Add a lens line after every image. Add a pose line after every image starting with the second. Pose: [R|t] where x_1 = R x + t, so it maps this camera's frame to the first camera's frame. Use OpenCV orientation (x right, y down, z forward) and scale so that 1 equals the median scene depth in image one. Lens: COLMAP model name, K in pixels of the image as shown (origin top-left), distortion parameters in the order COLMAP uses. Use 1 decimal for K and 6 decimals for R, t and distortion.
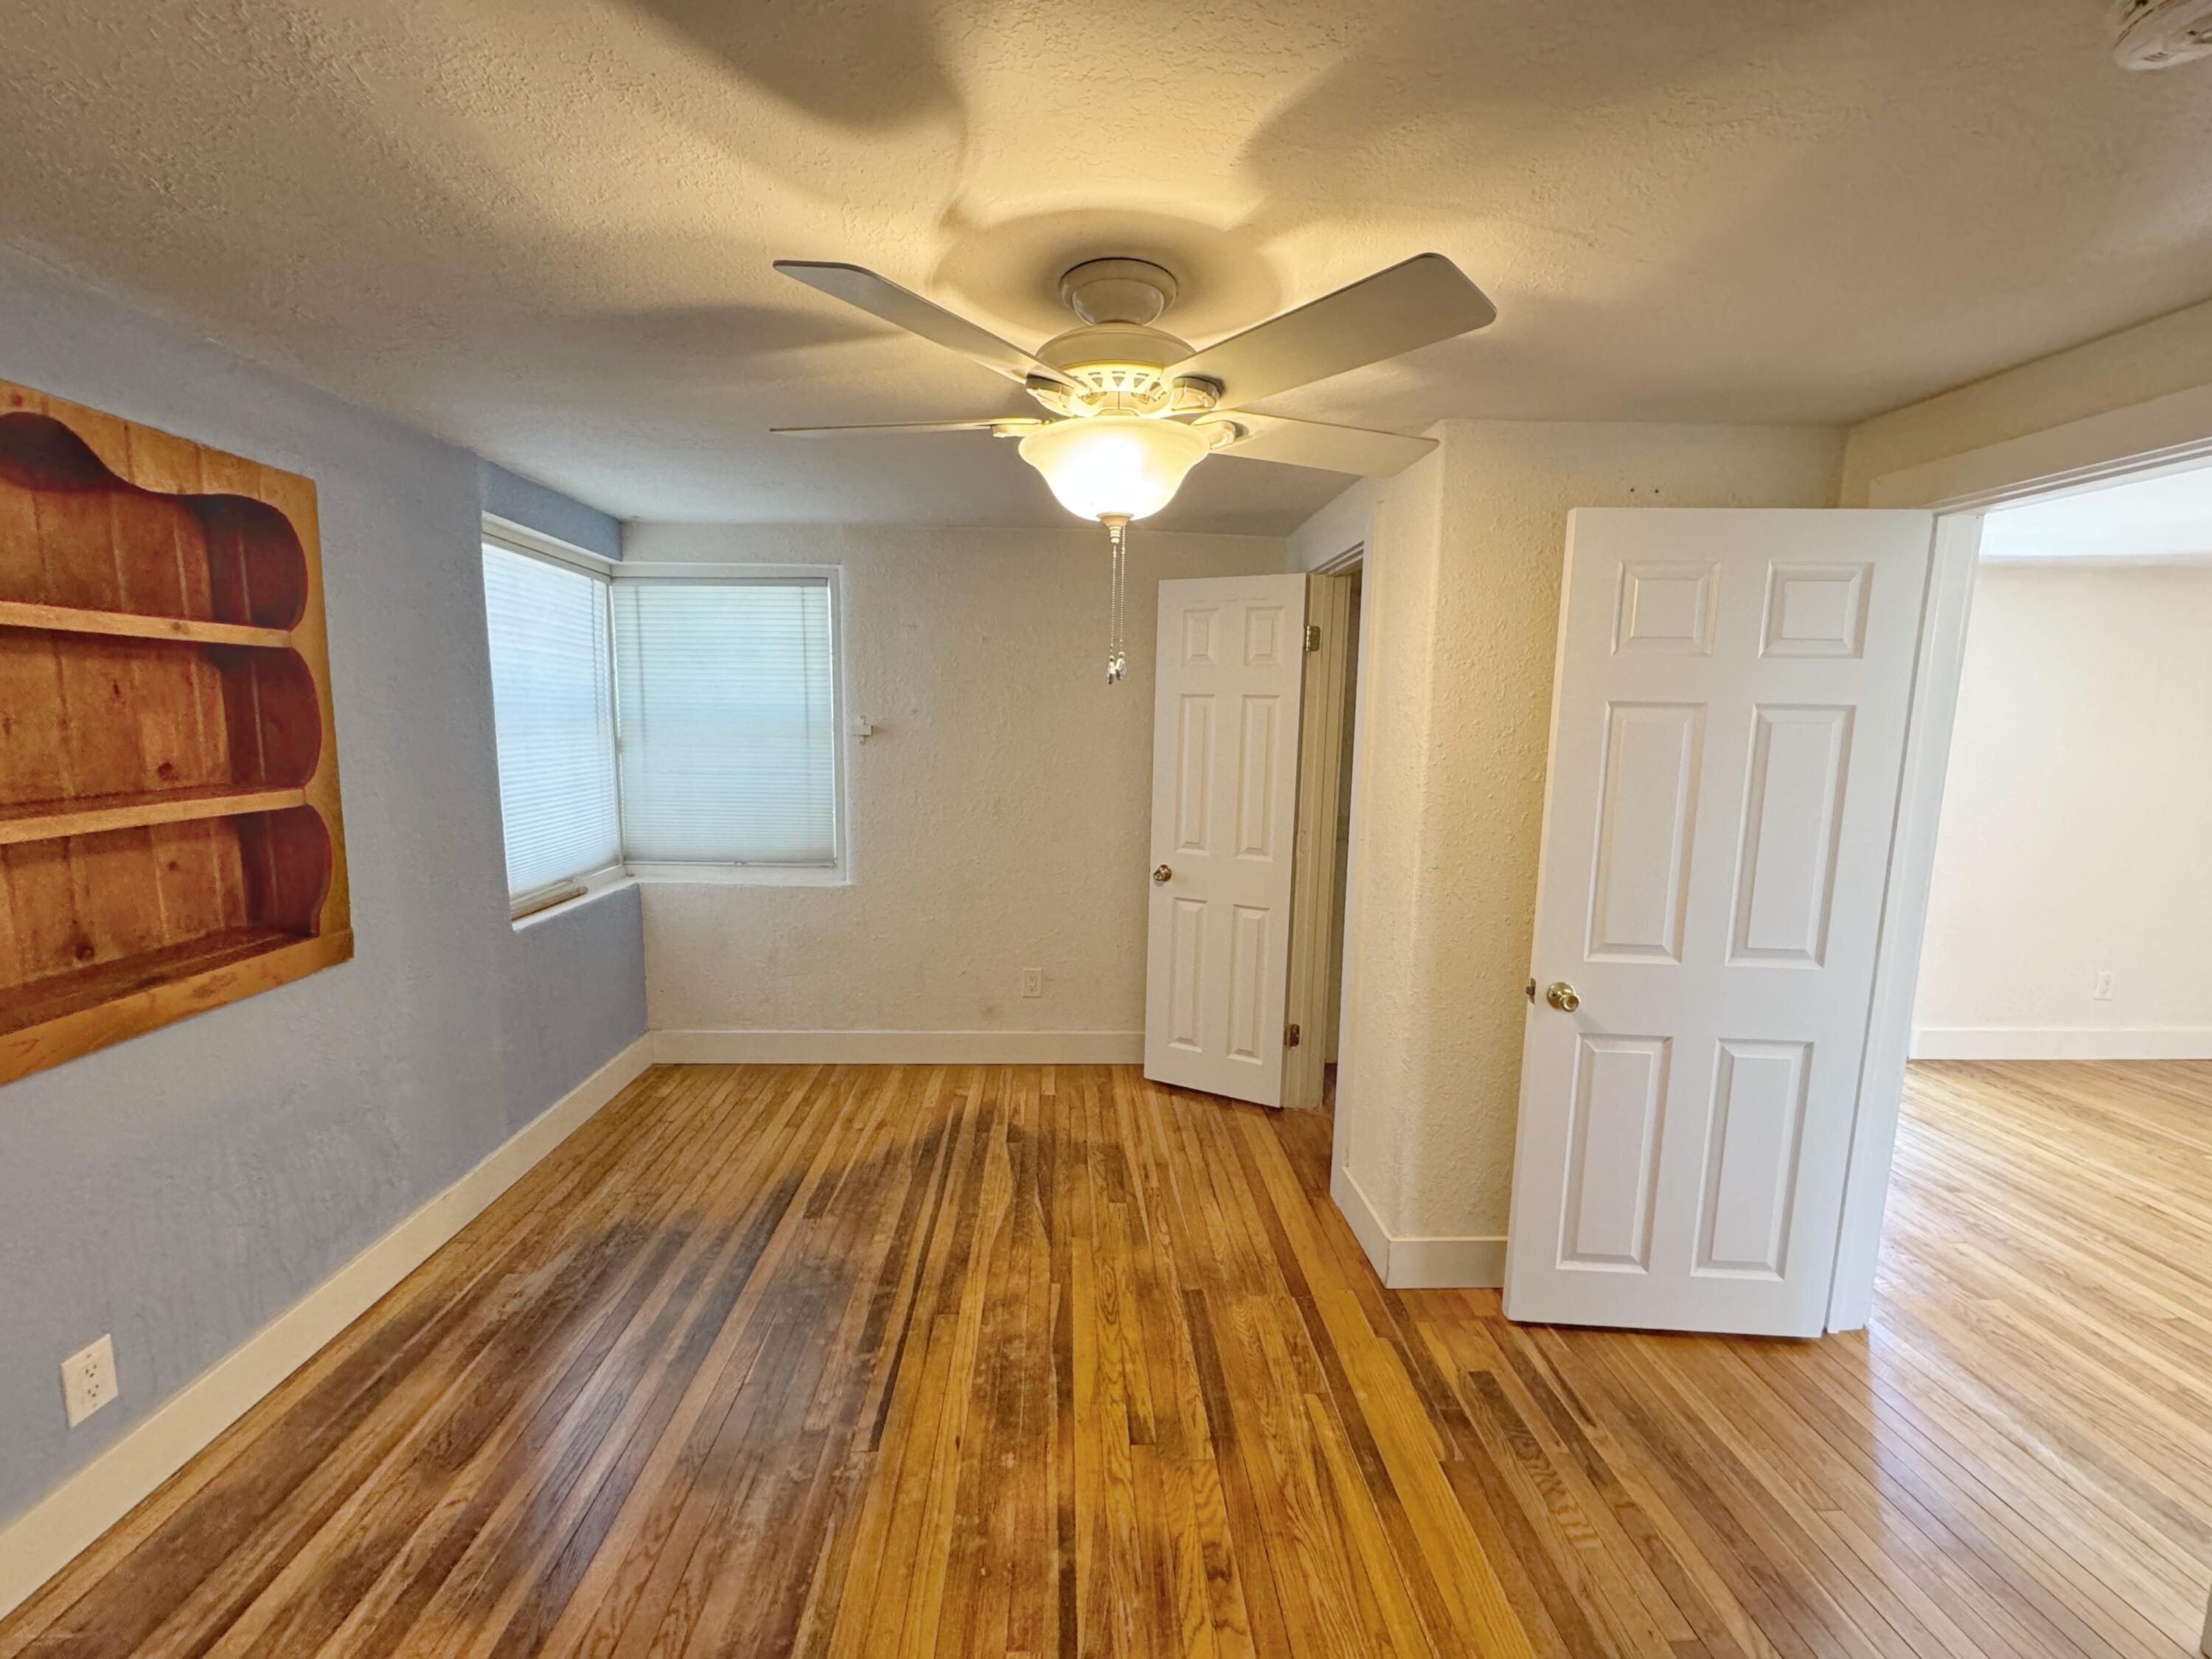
lens RADIAL K [[887.3, 0, 1093.4], [0, 887.3, 828.1], [0, 0, 1]] dist [-0.001196, 0.000285]
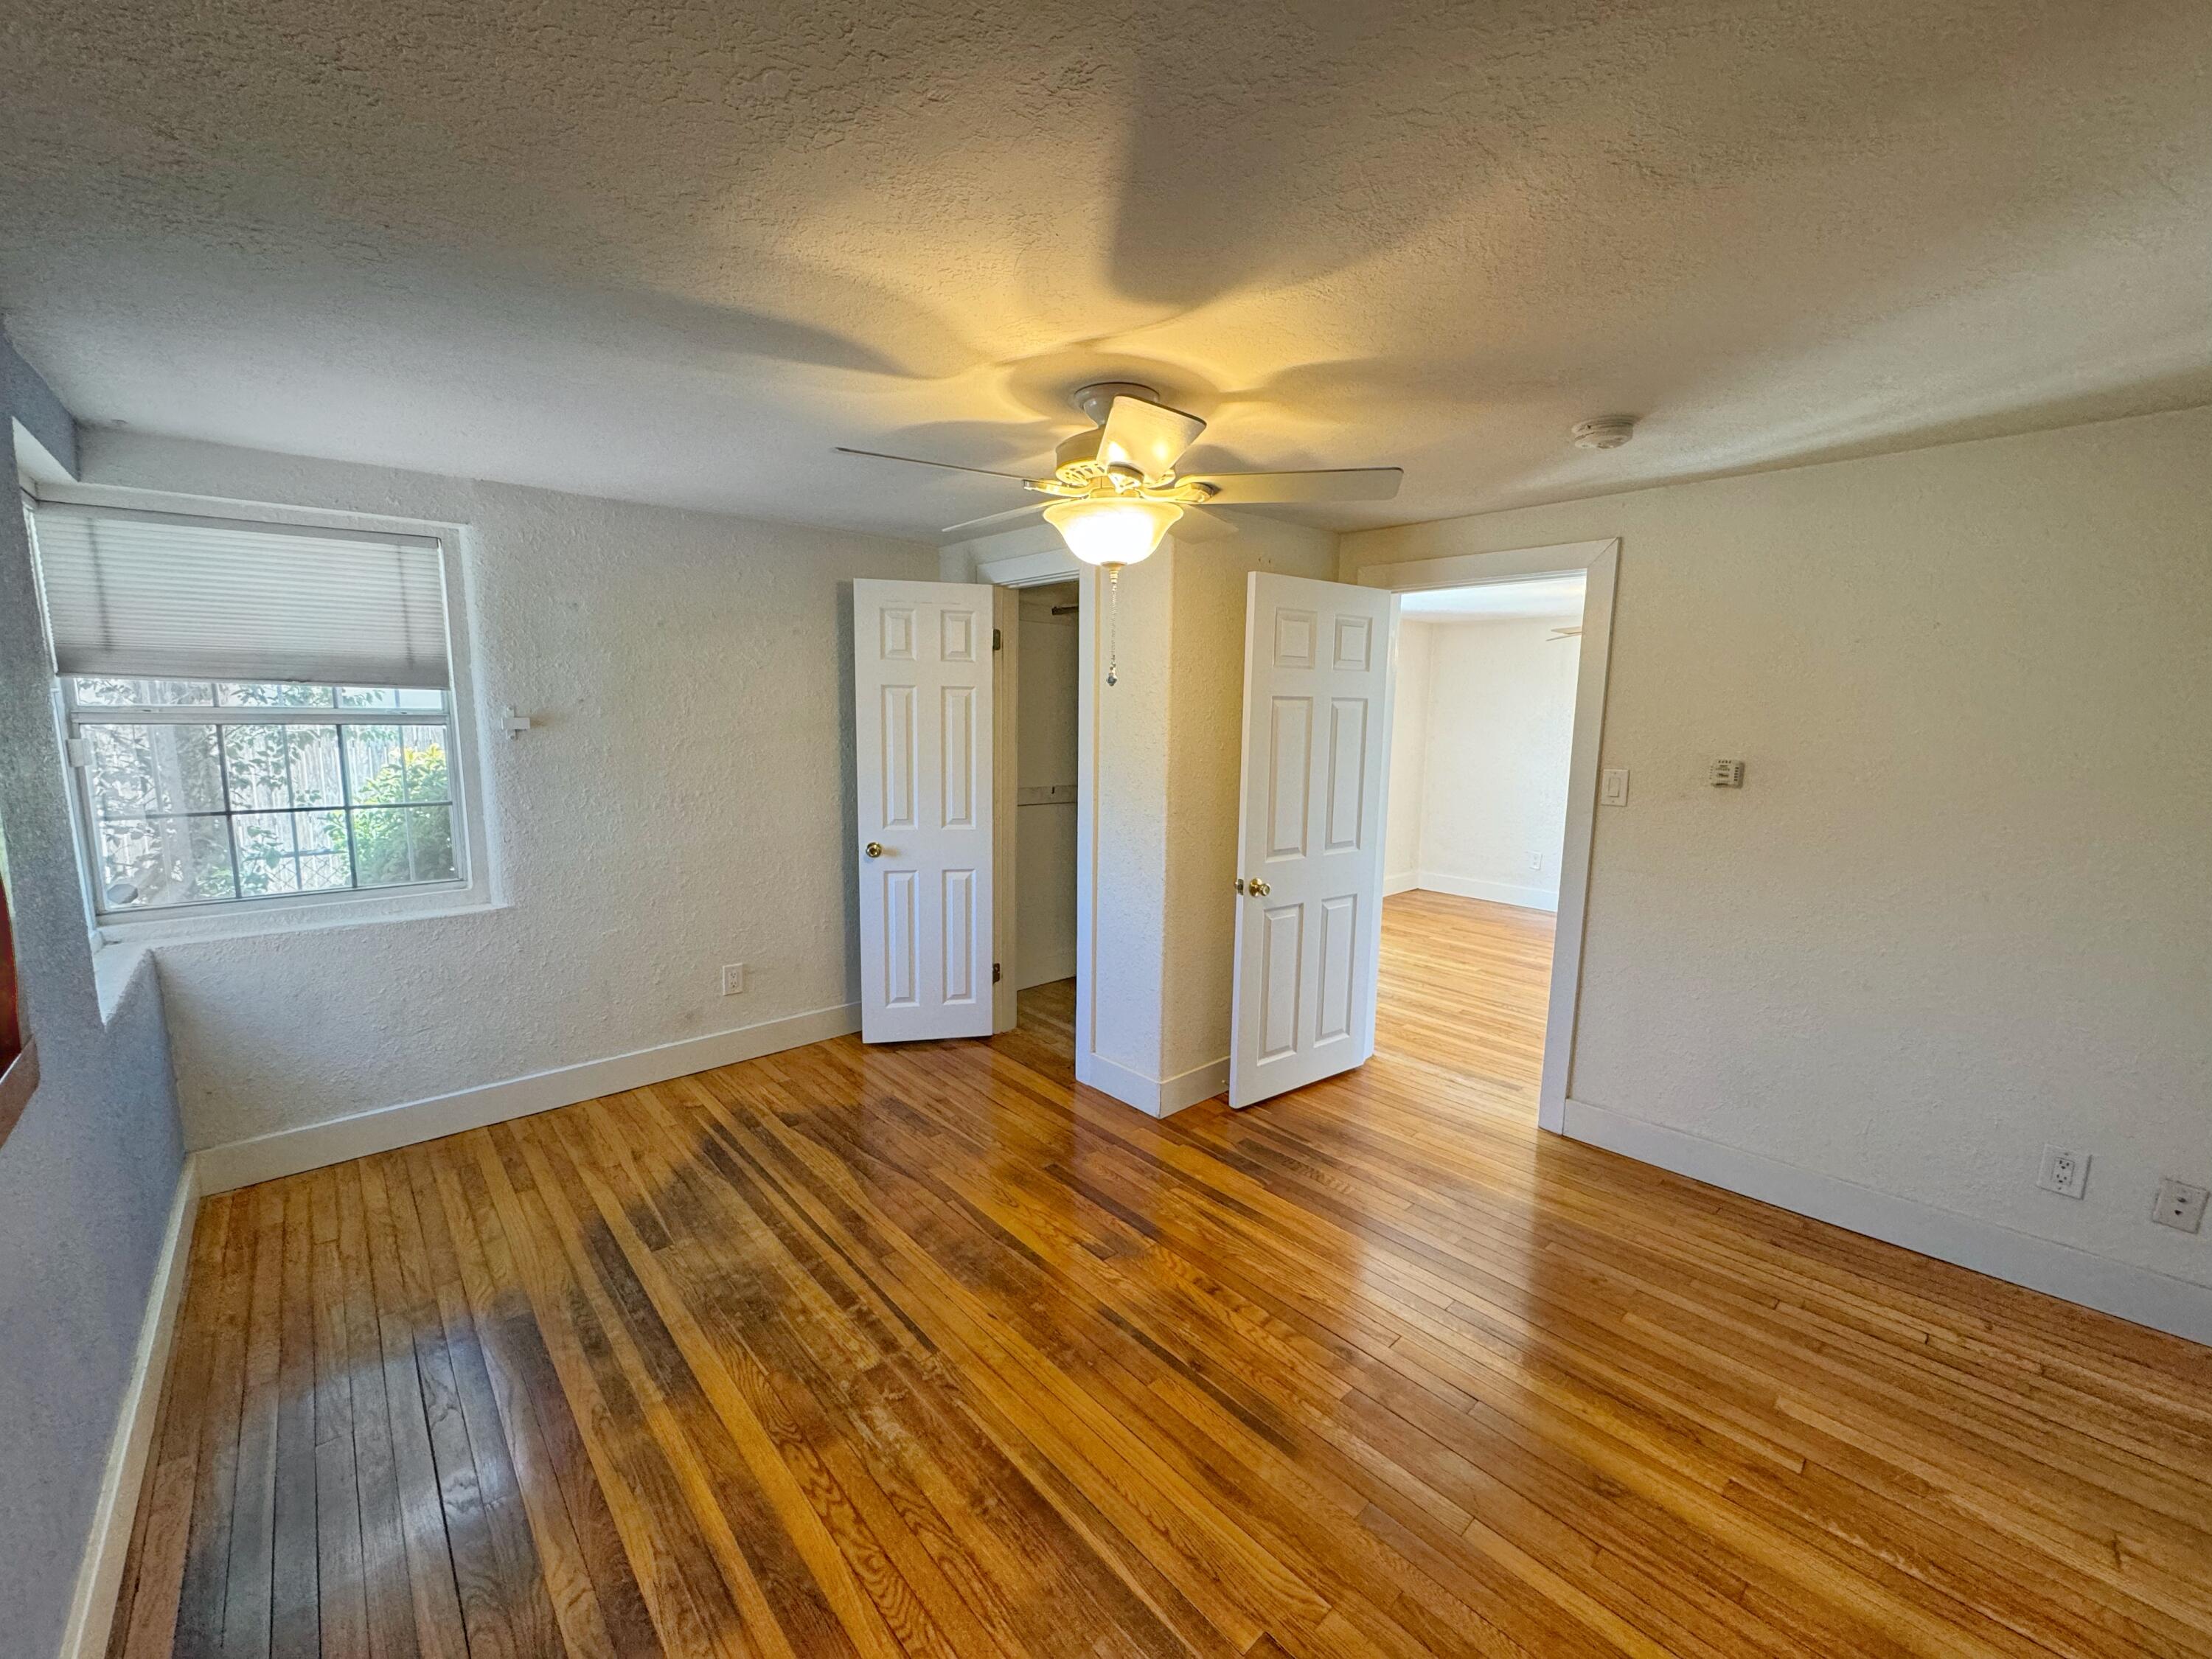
lens RADIAL K [[887.3, 0, 1110.5], [0, 887.3, 828.8], [0, 0, 1]] dist [-0.001196, 0.000285]
pose [[0.769136, -0.094670, 0.632034, -0.606867], [0.081288, 0.995427, 0.050180, -0.009718], [-0.633894, 0.012781, 0.773314, -0.032102]]
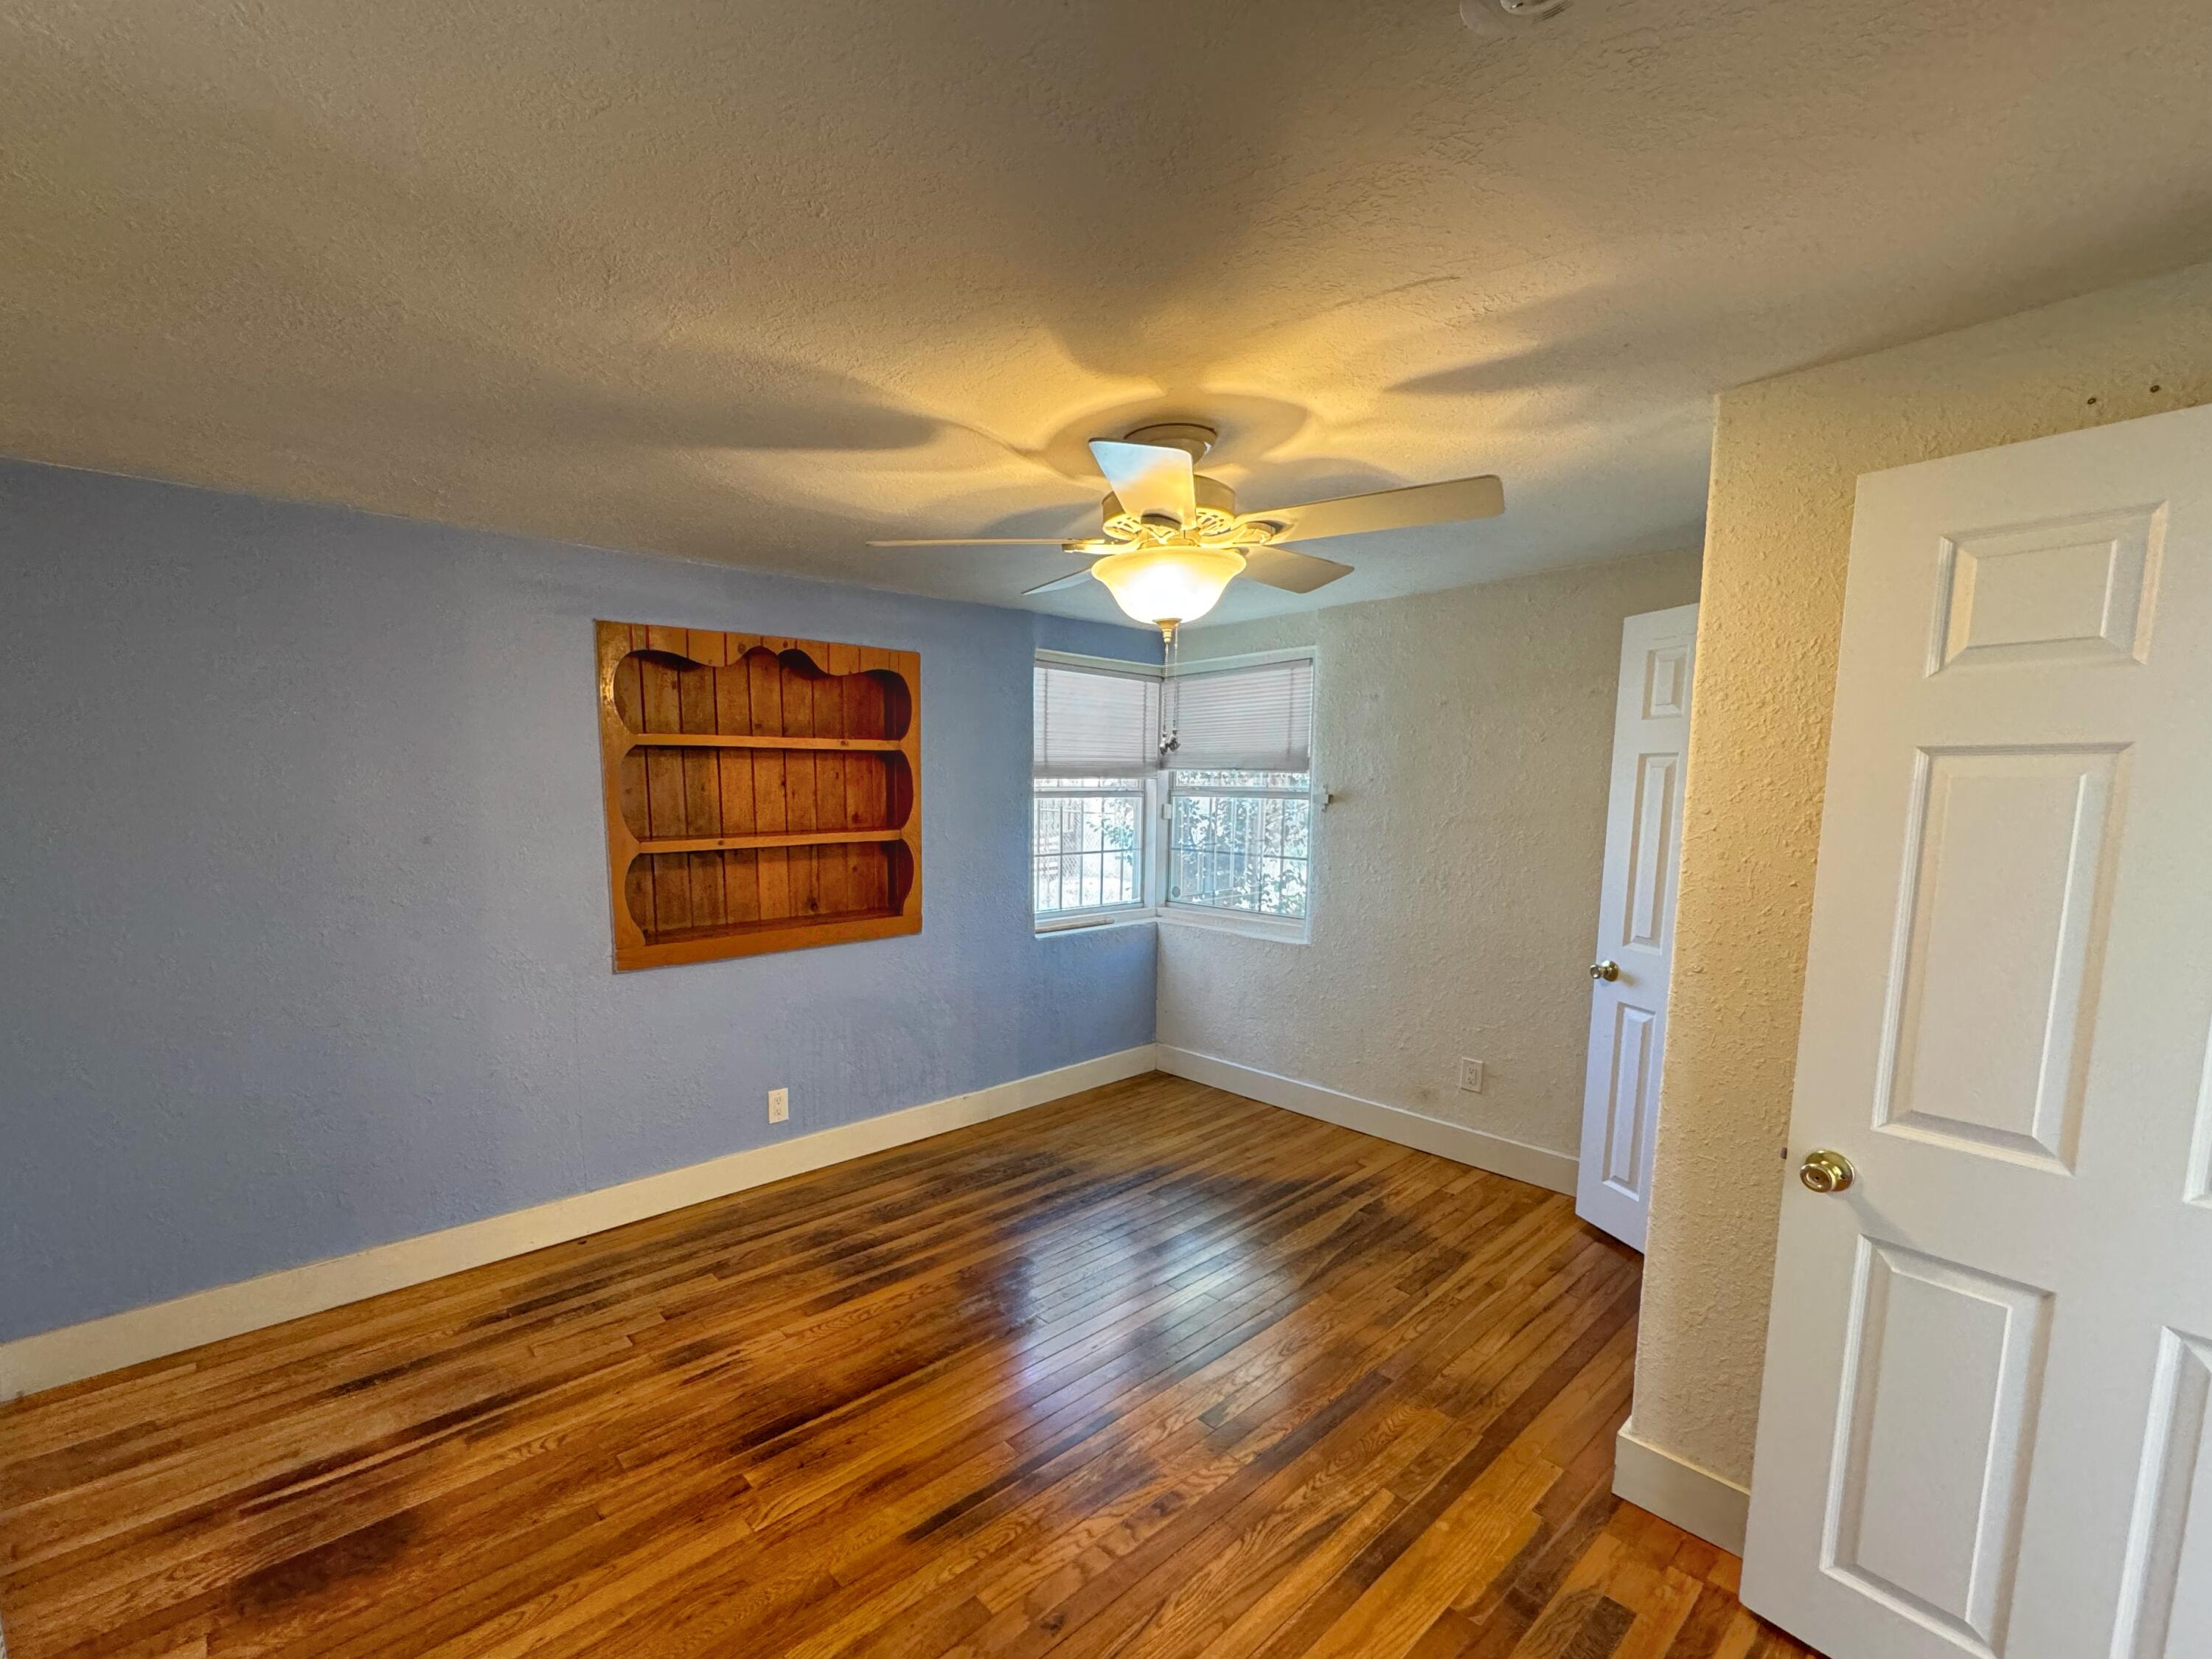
lens RADIAL K [[887.3, 0, 941.5], [0, 887.3, 889.2], [0, 0, 1]] dist [-0.001196, 0.000285]
pose [[0.600540, 0.081364, -0.795445, 0.583065], [-0.092392, 0.995207, 0.032043, 0.009497], [0.794239, 0.054250, 0.605179, 0.008891]]
